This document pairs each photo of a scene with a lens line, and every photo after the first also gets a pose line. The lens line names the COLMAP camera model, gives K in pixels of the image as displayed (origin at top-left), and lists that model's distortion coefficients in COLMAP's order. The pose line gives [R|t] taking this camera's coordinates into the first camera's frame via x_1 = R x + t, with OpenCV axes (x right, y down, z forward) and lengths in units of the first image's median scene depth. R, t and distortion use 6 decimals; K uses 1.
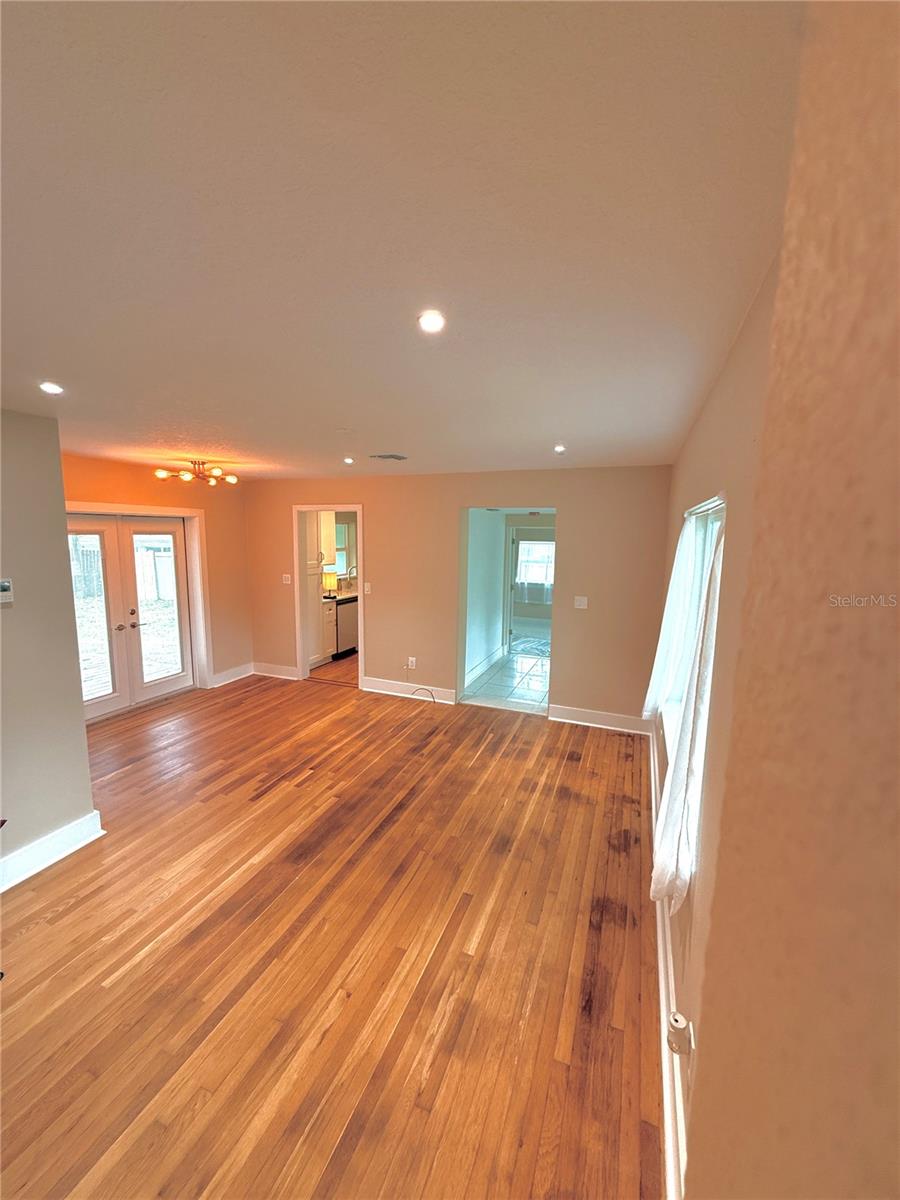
lens RADIAL K [[477.7, 0, 449.0], [0, 477.7, 598.1], [0, 0, 1]] dist [0.000315, 0.000072]
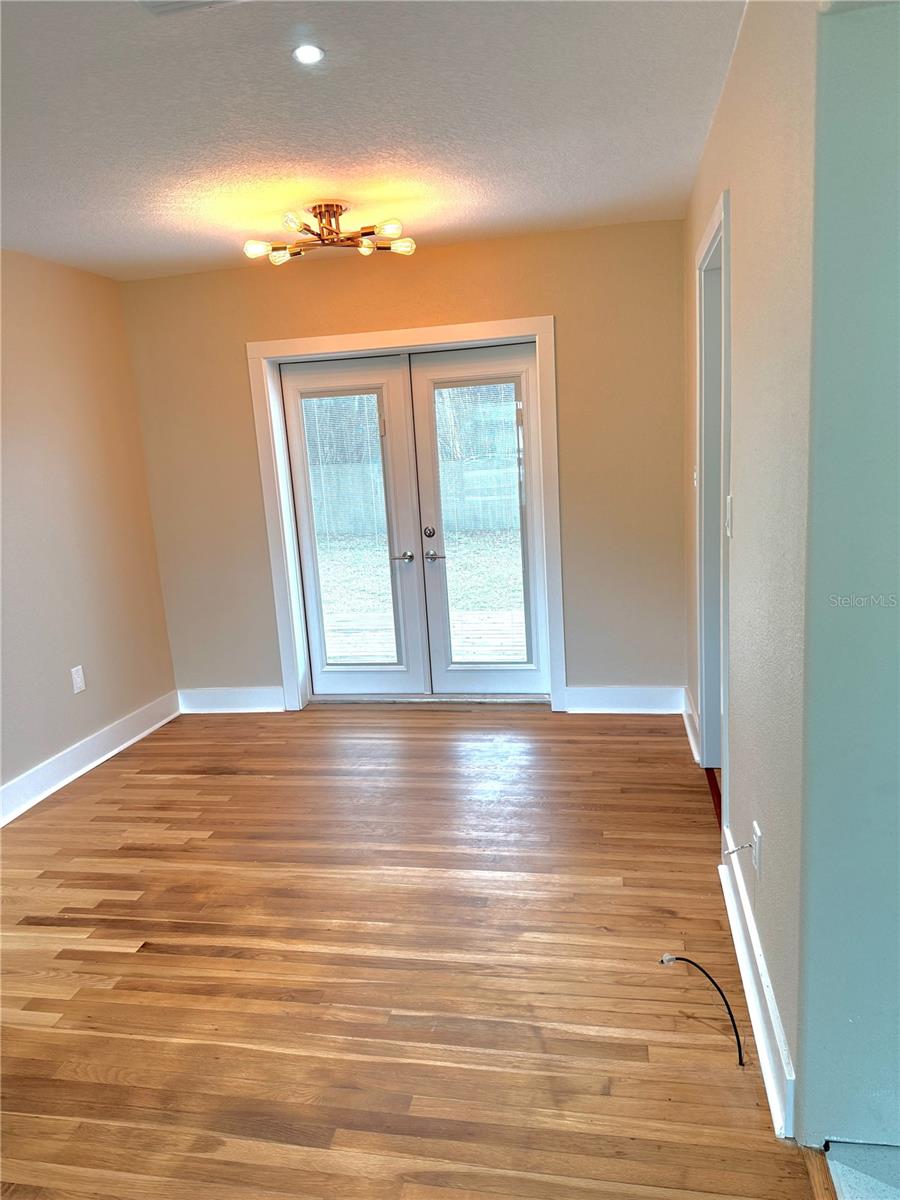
lens RADIAL K [[850.1, 0, 448.5], [0, 850.1, 599.1], [0, 0, 1]] dist [-0.005824, -0.005501]
pose [[0.182579, 0.154905, -0.970912, 0.360201], [-0.070172, 0.987045, 0.144283, -0.041057], [0.980684, 0.041788, 0.191083, 1.000894]]
